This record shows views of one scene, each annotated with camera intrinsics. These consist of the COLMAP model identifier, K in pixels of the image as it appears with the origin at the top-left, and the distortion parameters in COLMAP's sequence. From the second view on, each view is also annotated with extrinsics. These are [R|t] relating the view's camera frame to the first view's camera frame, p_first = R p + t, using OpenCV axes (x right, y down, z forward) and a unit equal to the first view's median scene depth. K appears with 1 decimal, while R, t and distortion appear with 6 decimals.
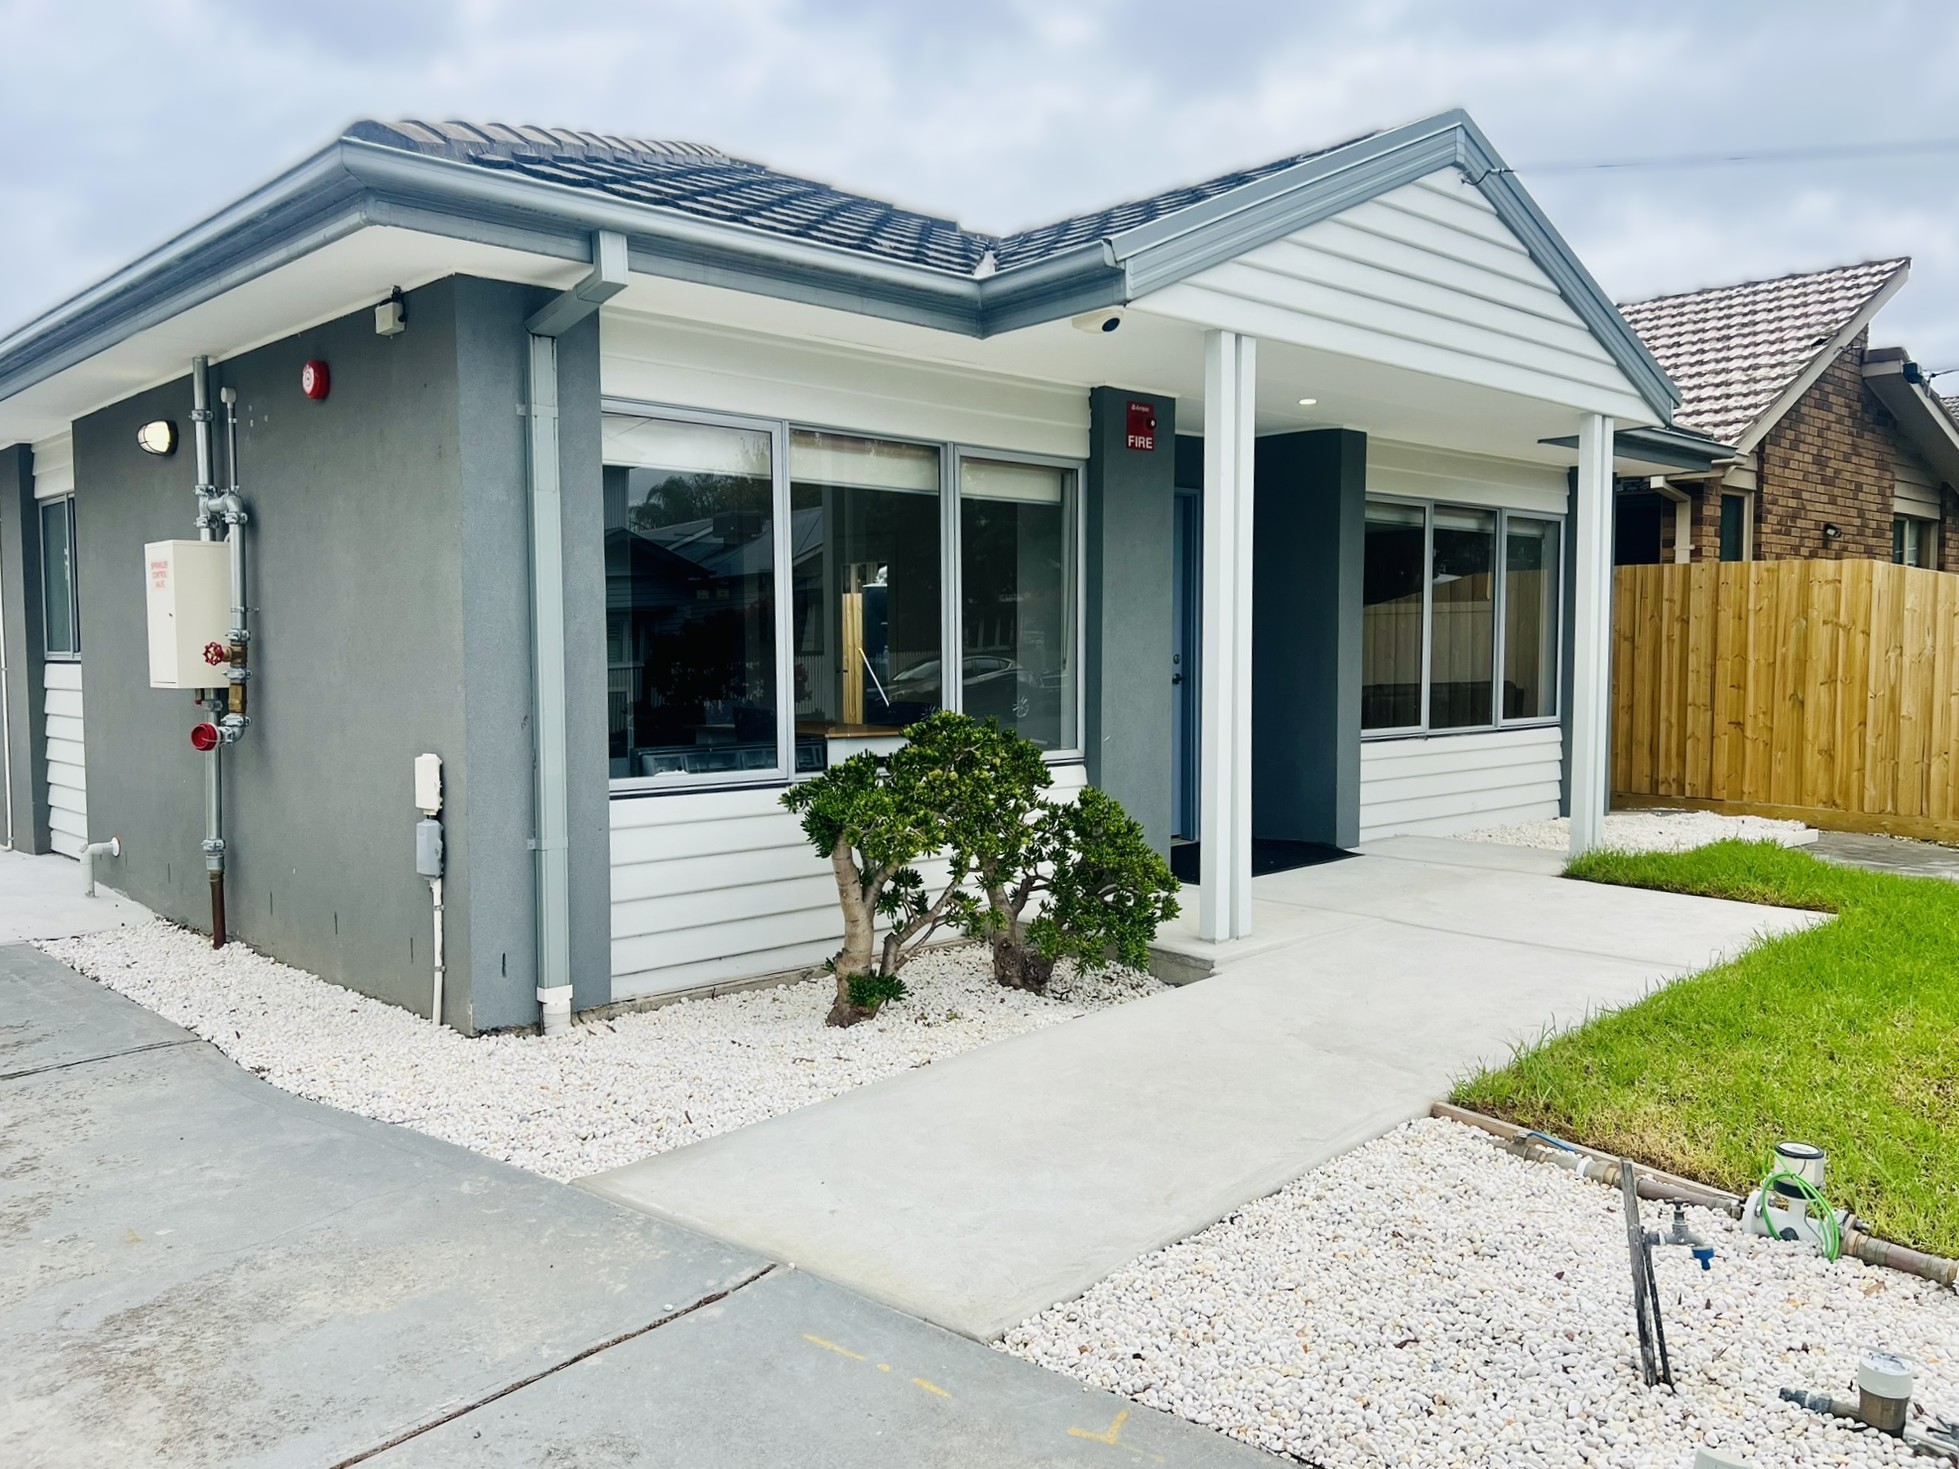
lens RADIAL K [[1455.7, 0, 1029.8], [0, 1455.7, 738.6], [0, 0, 1]] dist [0.032037, -0.045375]
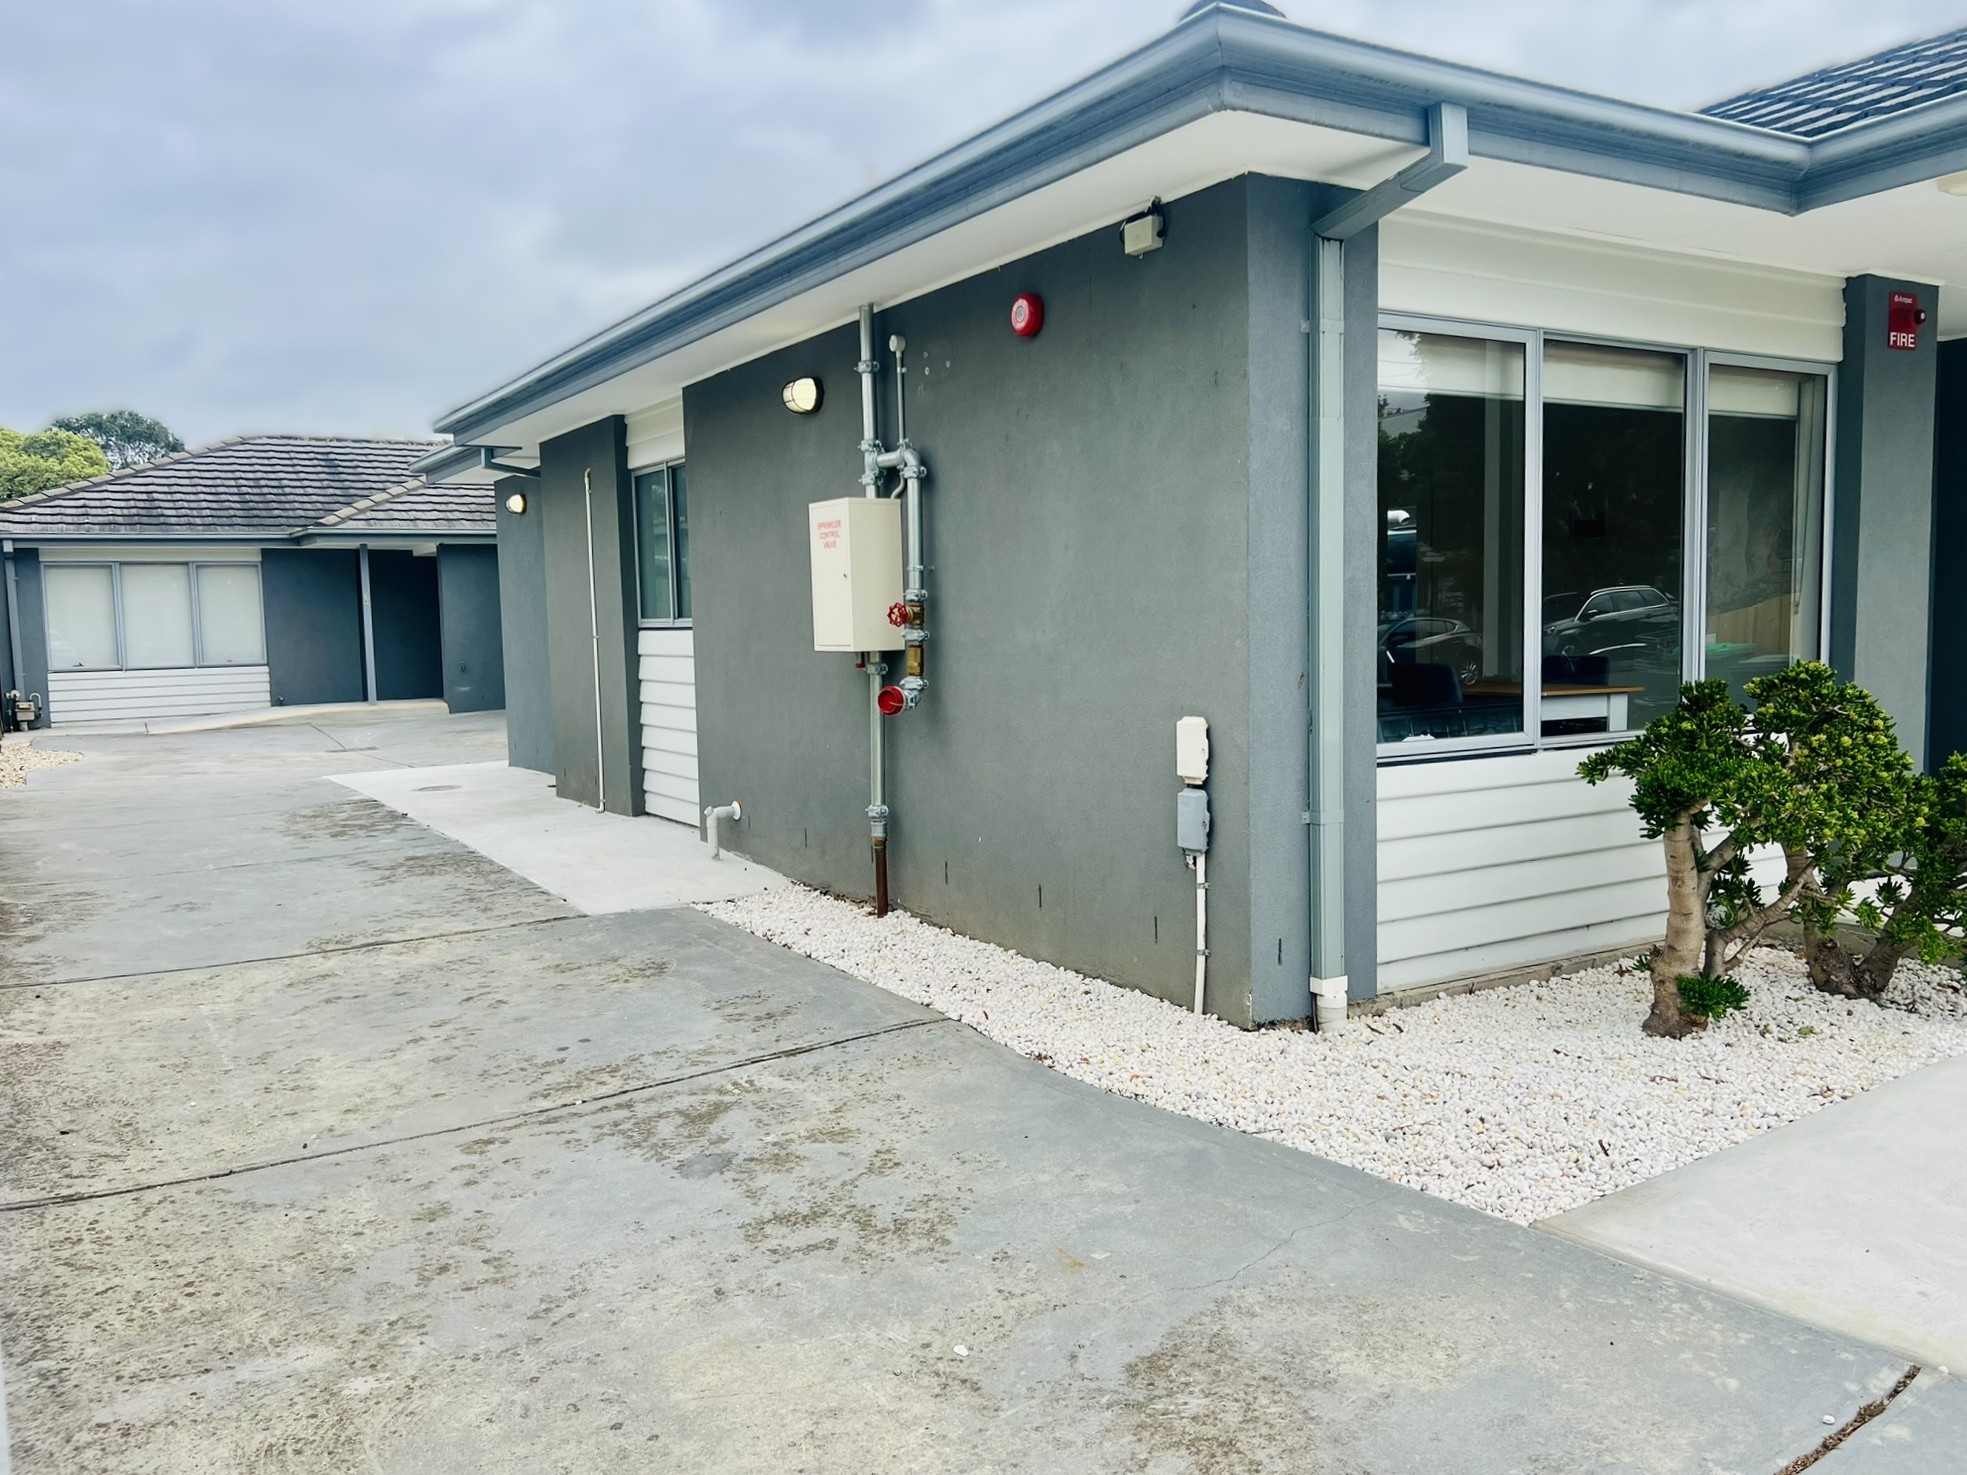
lens RADIAL K [[1461.6, 0, 1034.0], [0, 1461.6, 741.6], [0, 0, 1]] dist [0.032037, -0.045375]
pose [[0.976235, 0.000780, -0.216713, -0.302108], [0.005107, 0.999633, 0.026603, 0.001239], [0.216654, -0.027078, 0.975873, 0.090419]]
